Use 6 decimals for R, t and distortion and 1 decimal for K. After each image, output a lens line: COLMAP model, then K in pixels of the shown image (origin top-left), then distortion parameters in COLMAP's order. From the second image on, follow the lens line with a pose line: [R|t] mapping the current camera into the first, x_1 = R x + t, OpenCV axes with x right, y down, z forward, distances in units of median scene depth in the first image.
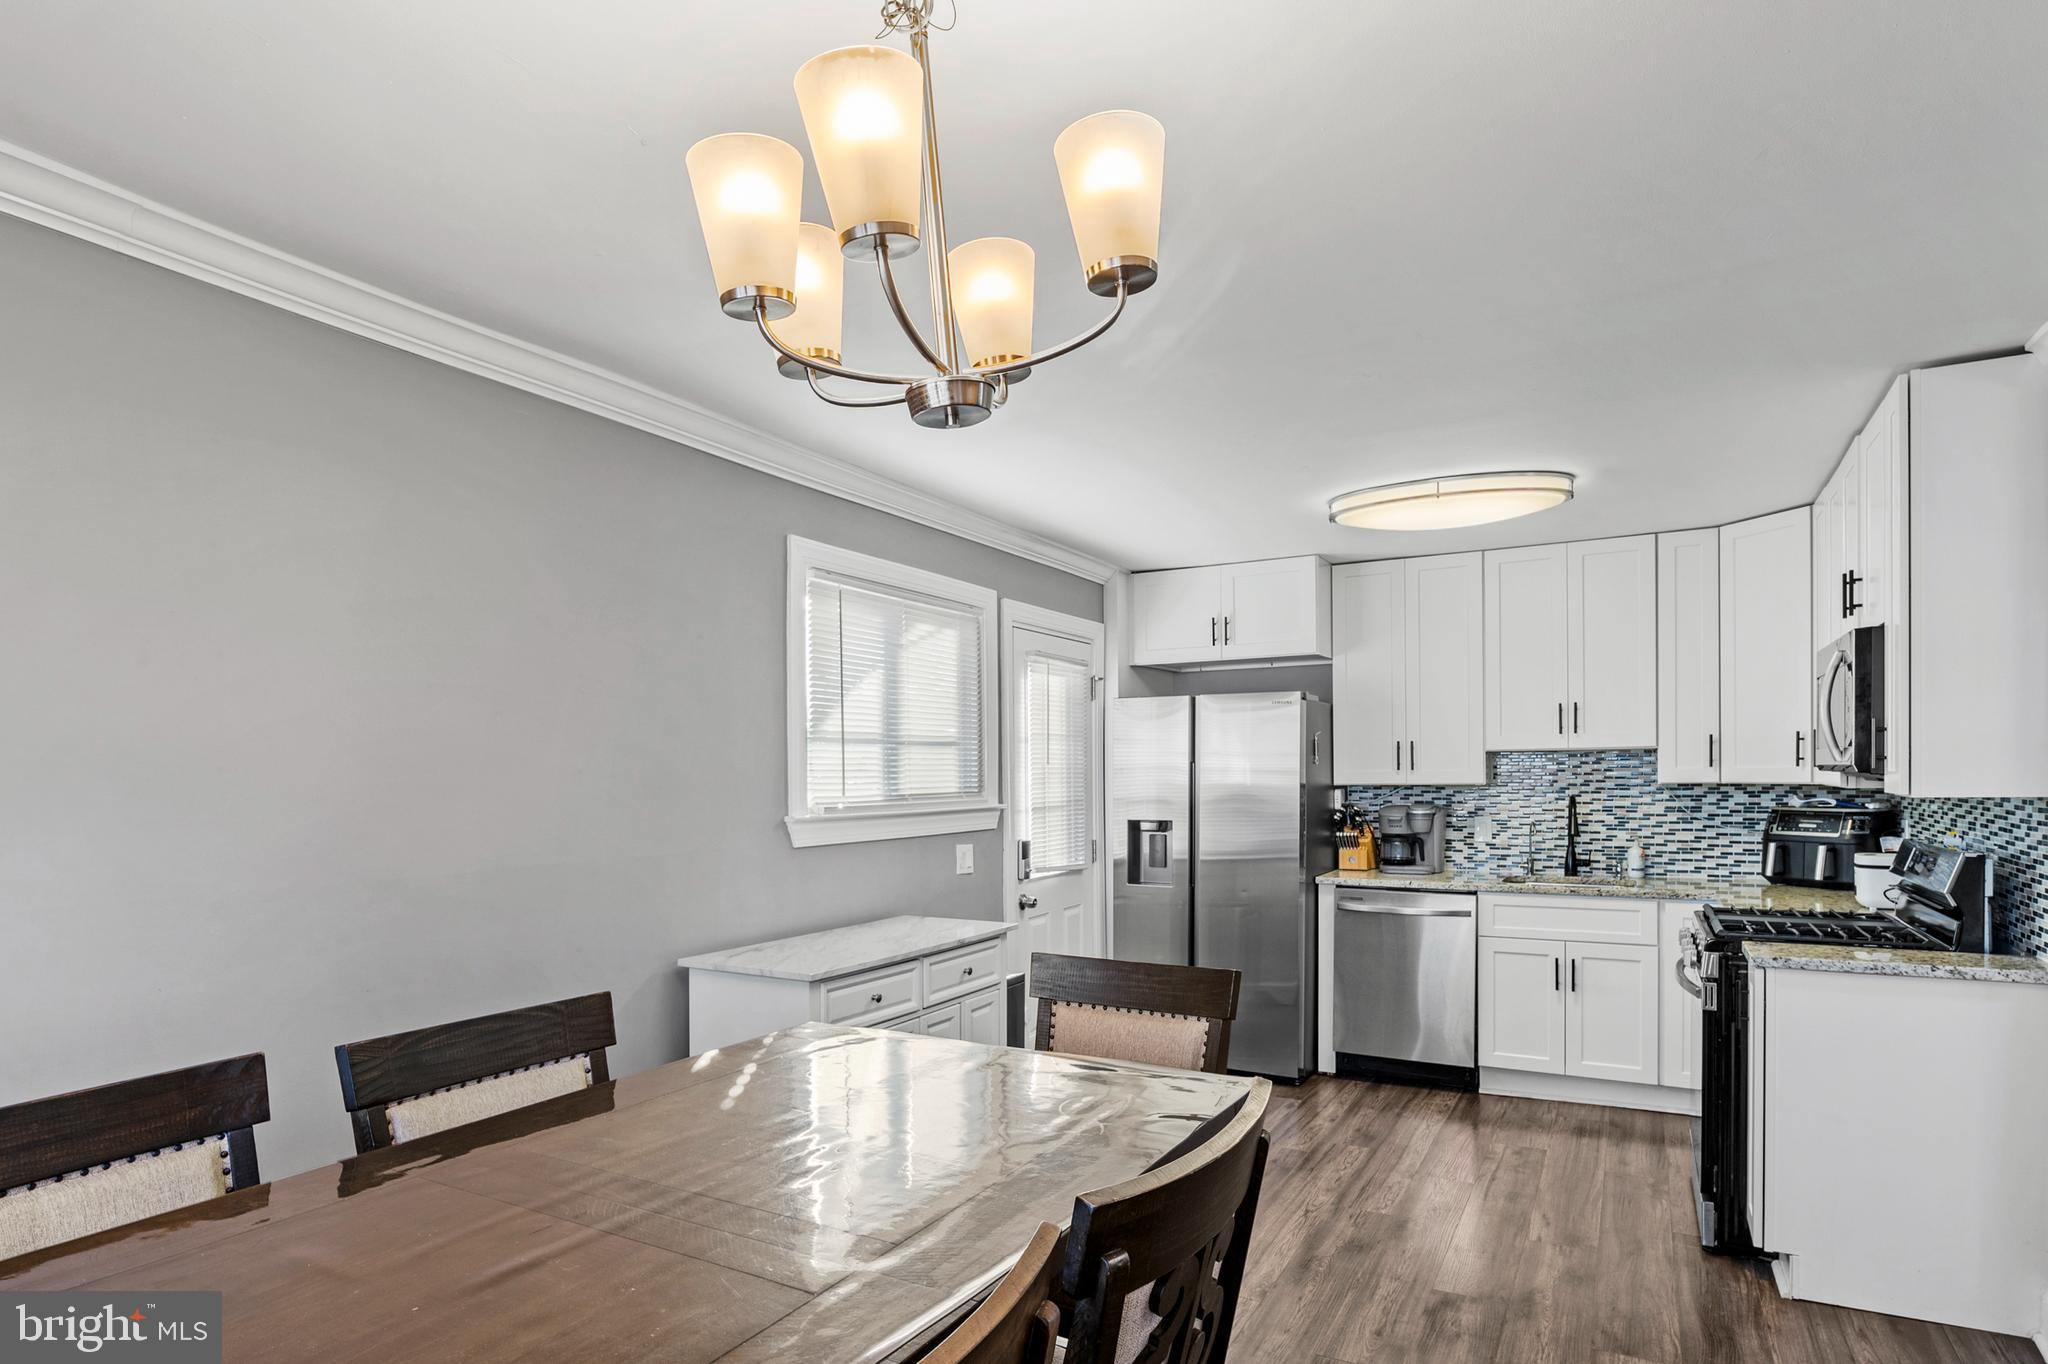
lens RADIAL K [[1121.2, 0, 1034.8], [0, 1121.2, 781.5], [0, 0, 1]] dist [0.001441, -0.000081]
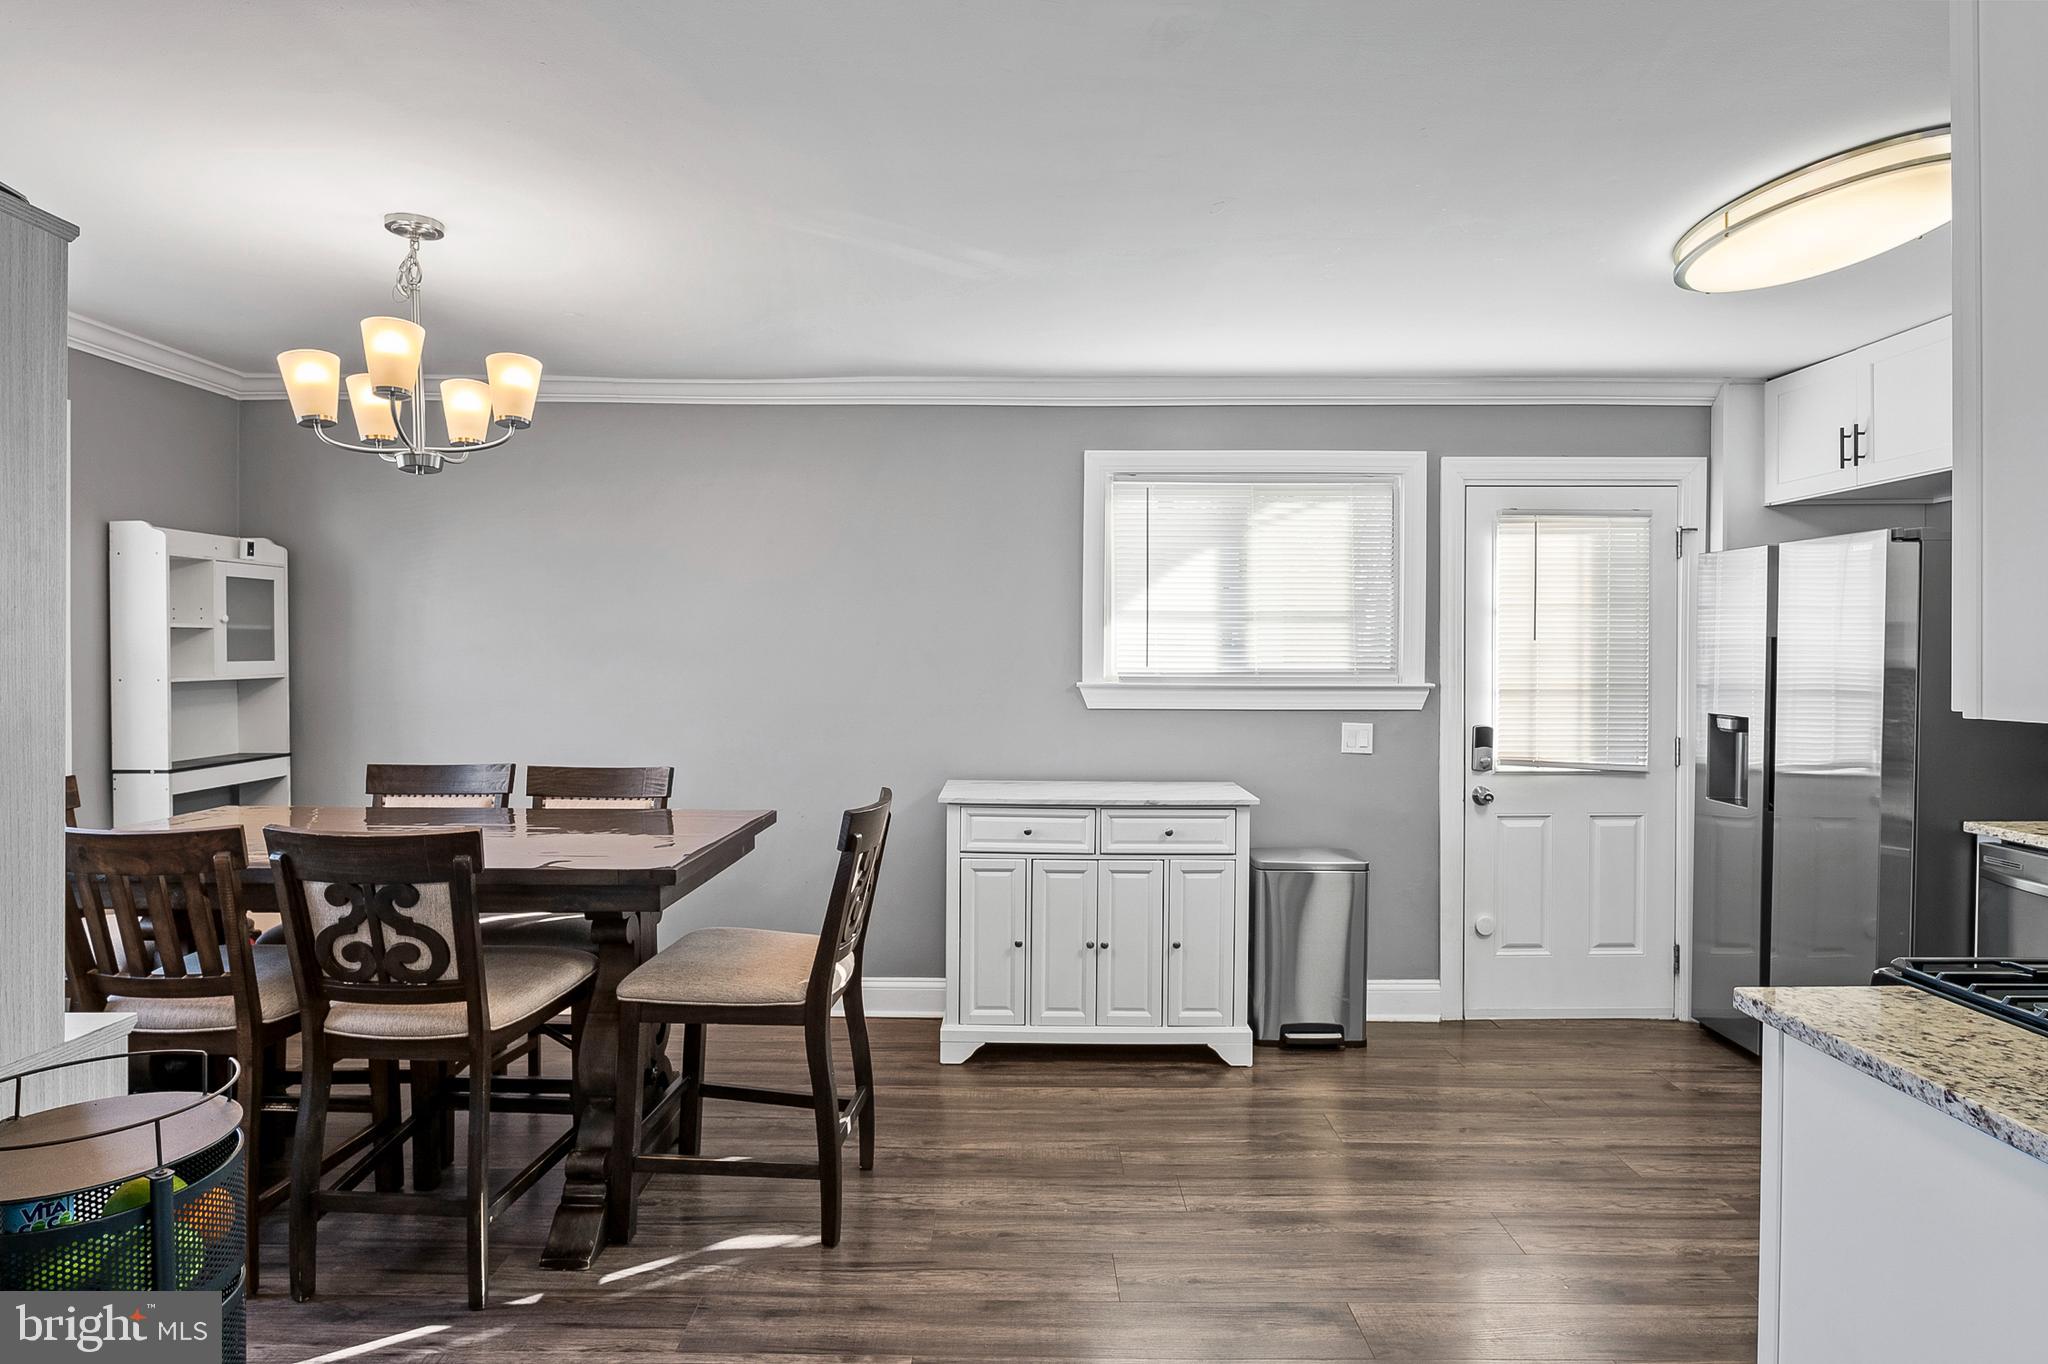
lens RADIAL K [[1095.1, 0, 1028.3], [0, 1095.1, 657.5], [0, 0, 1]] dist [0.000800, 0.000400]
pose [[0.499586, 0.016541, -0.866106, 0.621910], [-0.015341, 0.999830, 0.010245, -0.005805], [0.866128, 0.008169, 0.499755, 0.282895]]
